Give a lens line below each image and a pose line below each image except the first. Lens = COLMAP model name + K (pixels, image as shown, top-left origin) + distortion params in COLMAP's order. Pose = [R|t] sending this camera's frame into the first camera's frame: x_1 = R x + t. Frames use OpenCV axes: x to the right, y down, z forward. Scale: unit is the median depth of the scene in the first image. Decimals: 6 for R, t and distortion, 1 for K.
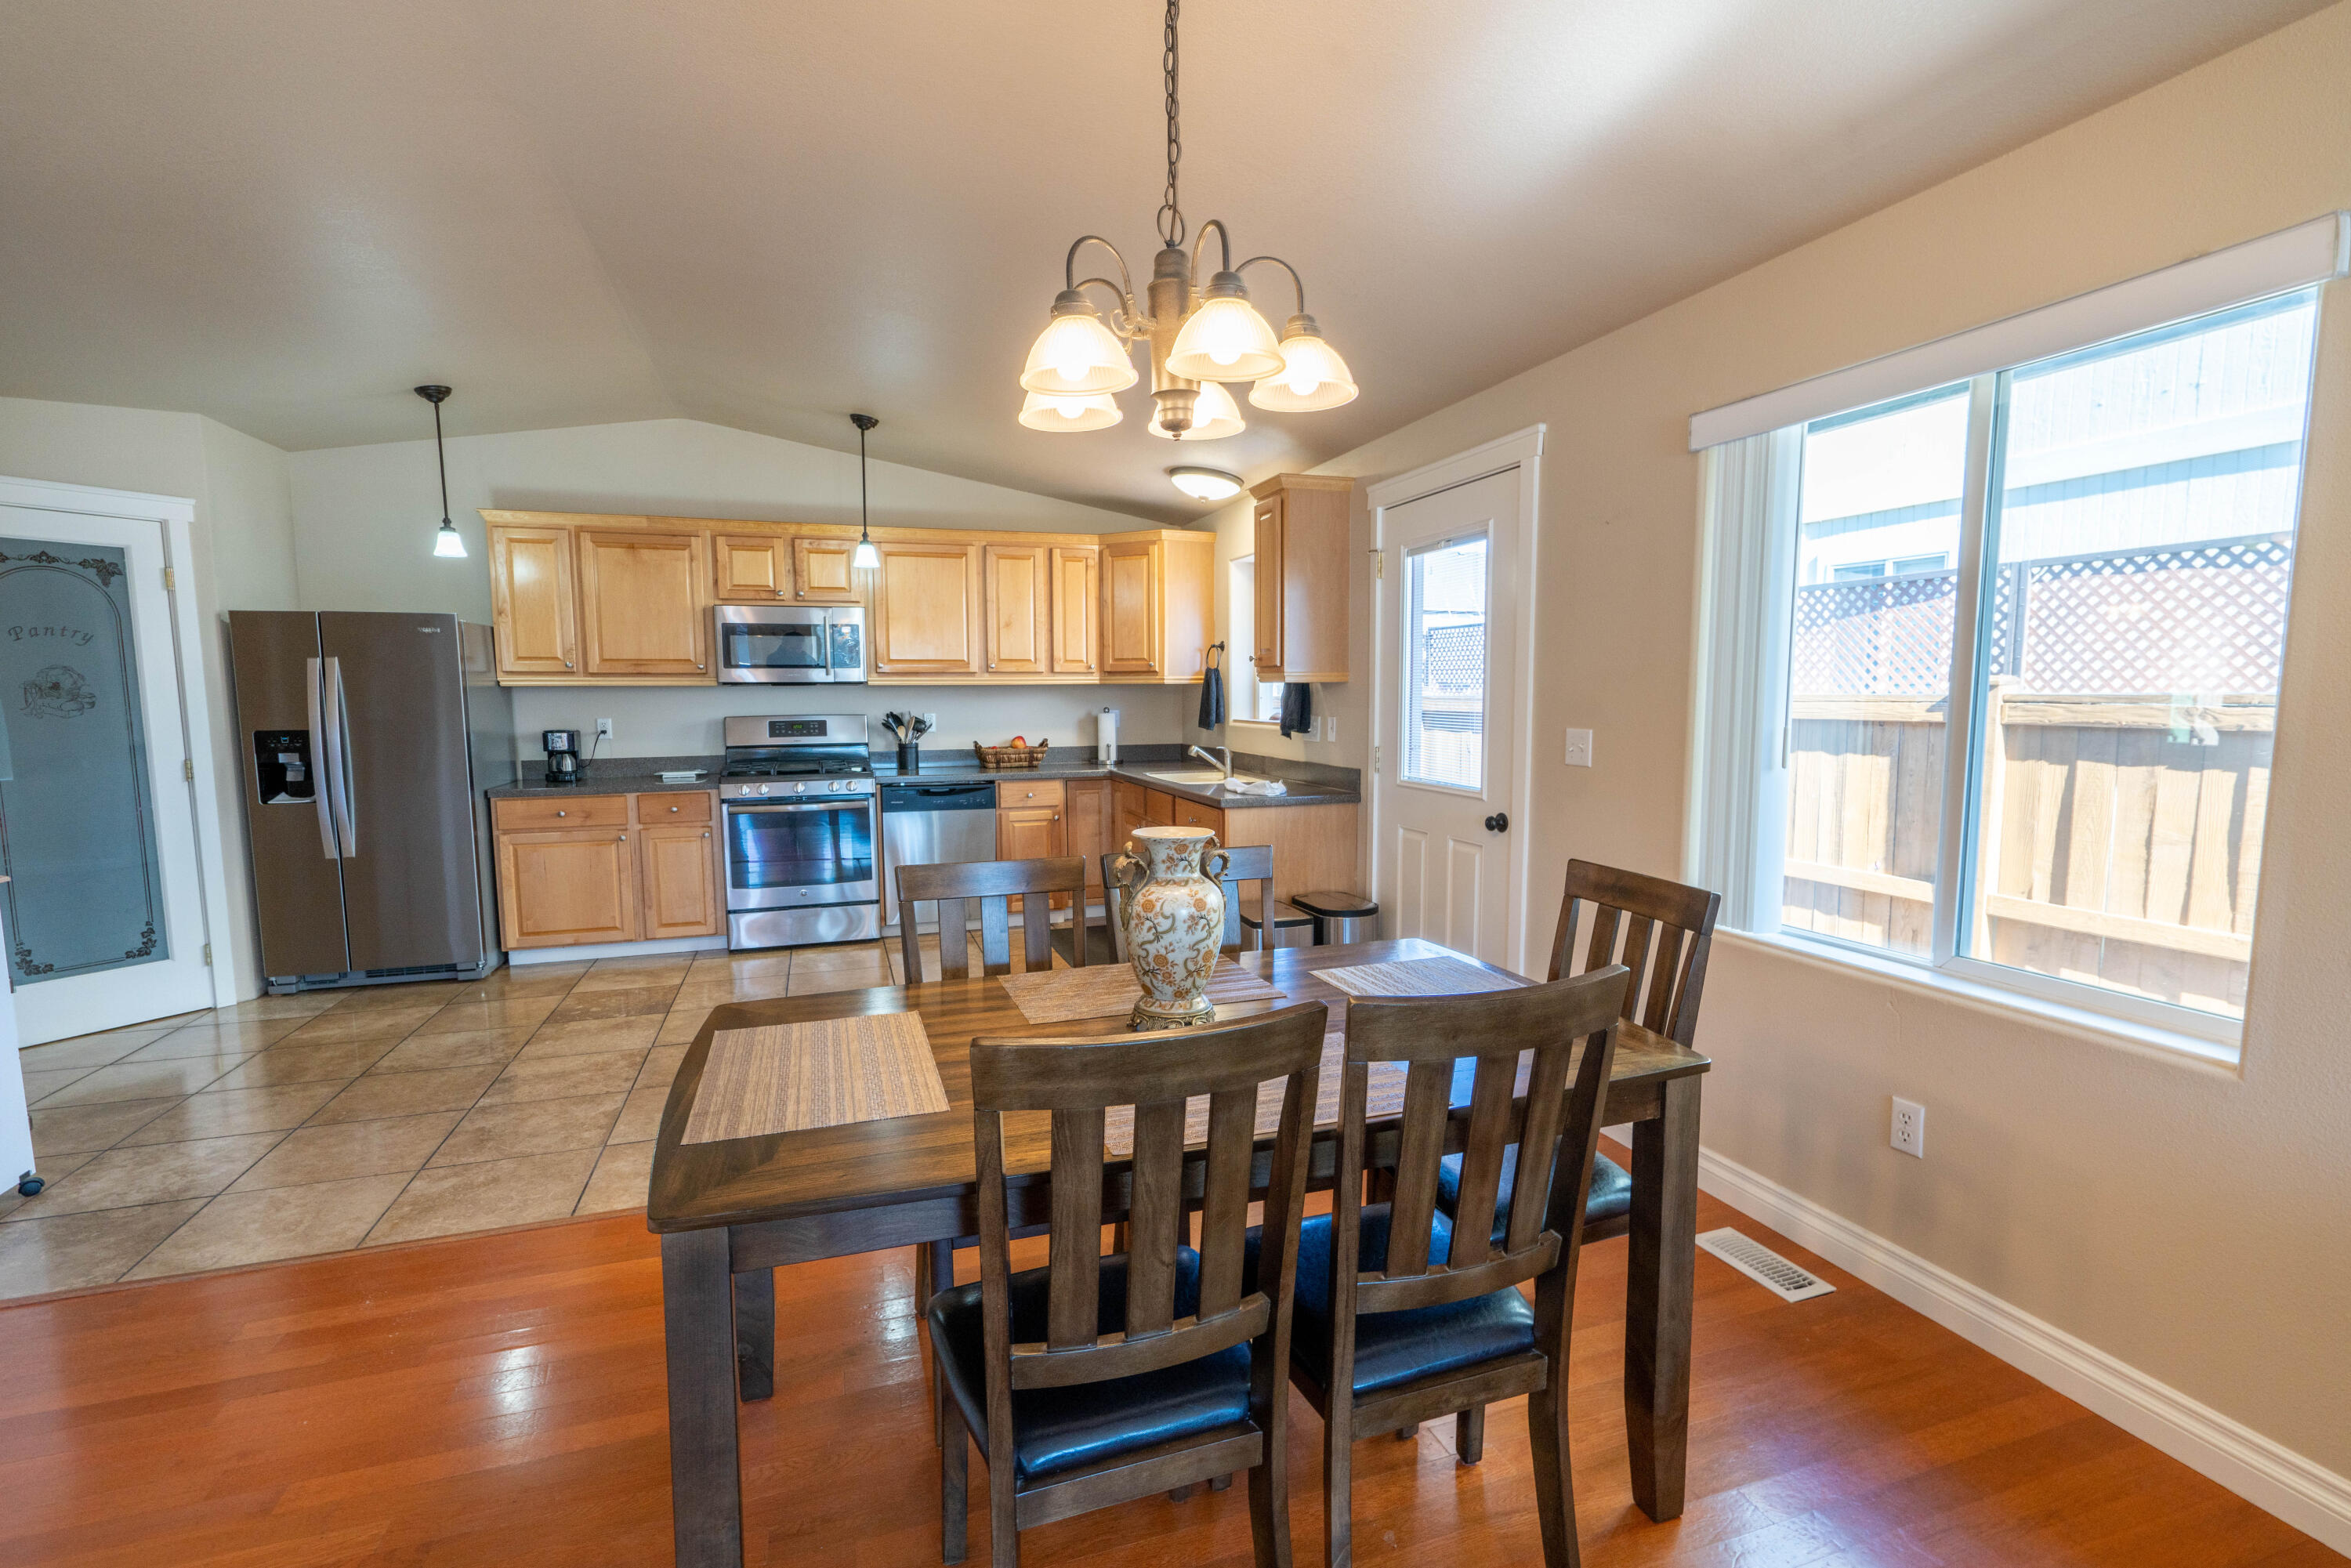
lens RADIAL K [[1068.4, 0, 1178.8], [0, 1068.4, 797.1], [0, 0, 1]] dist [0.001280, 0.000135]
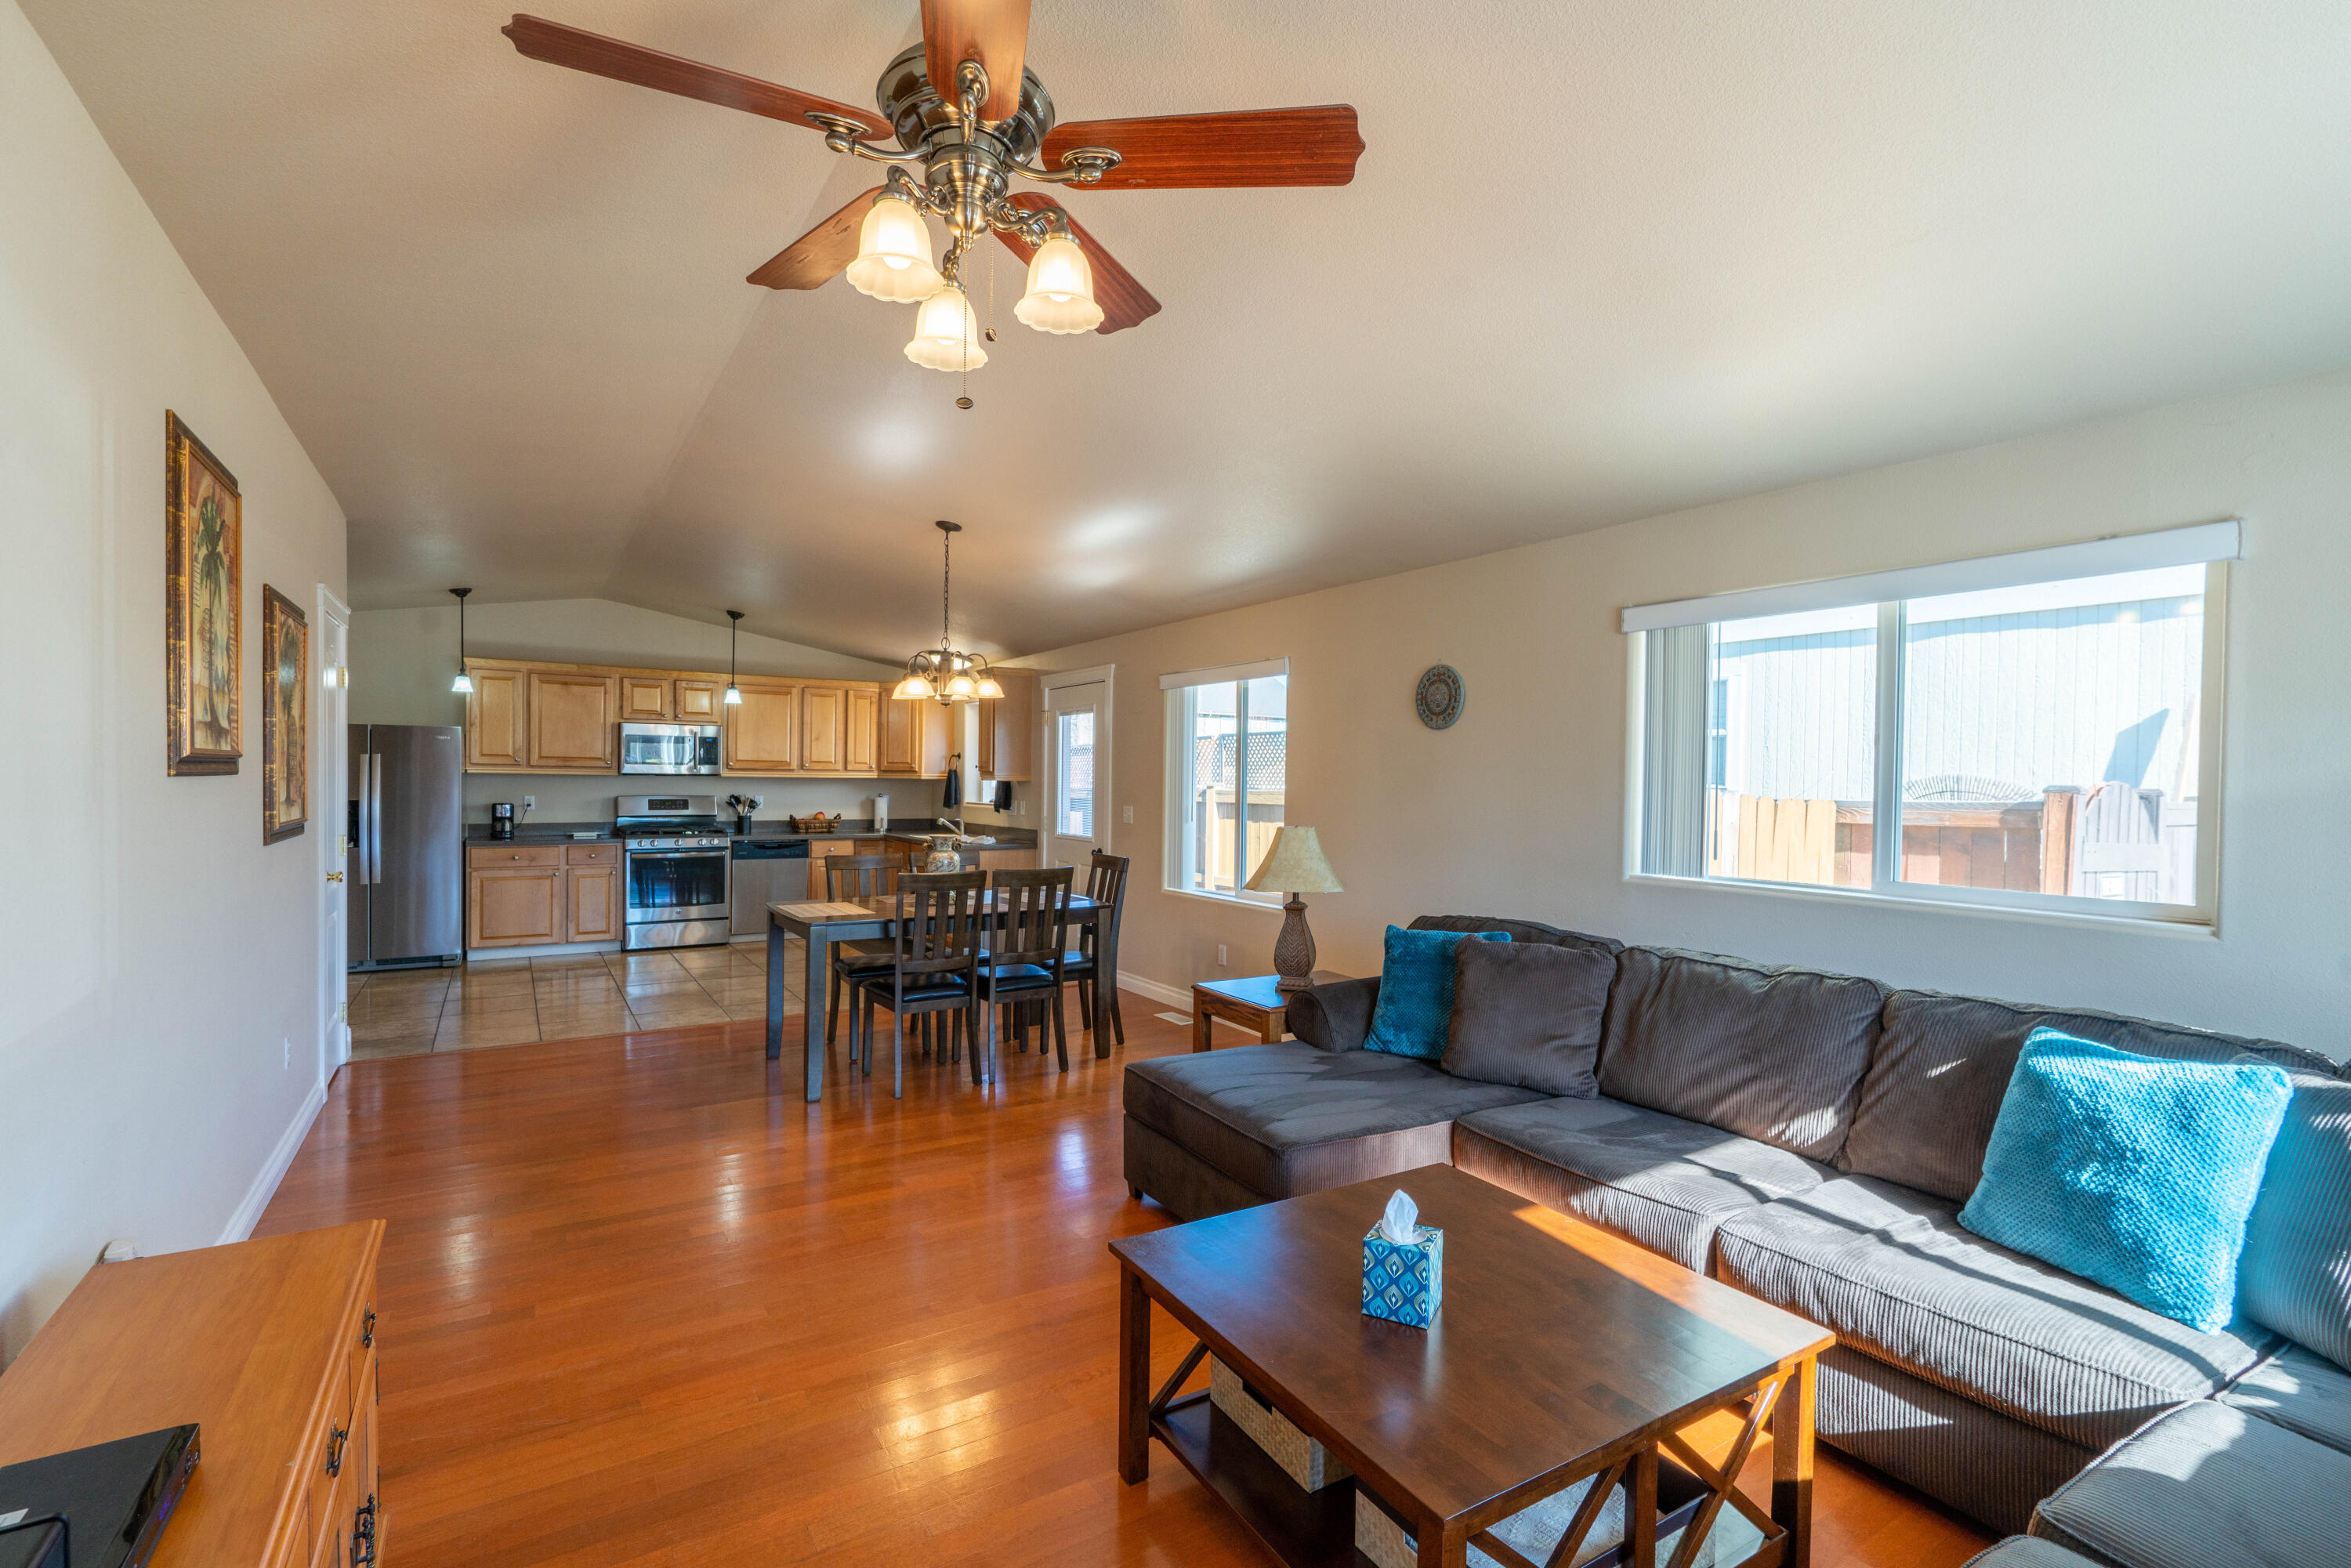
lens RADIAL K [[1057.6, 0, 1175.5], [0, 1057.6, 784.0], [0, 0, 1]] dist [-0.000946, 0.000012]
pose [[0.970629, 0.017043, 0.239975, -0.025956], [0.006396, 0.995307, -0.096556, 0.057368], [-0.240494, 0.095255, 0.965965, -0.632708]]
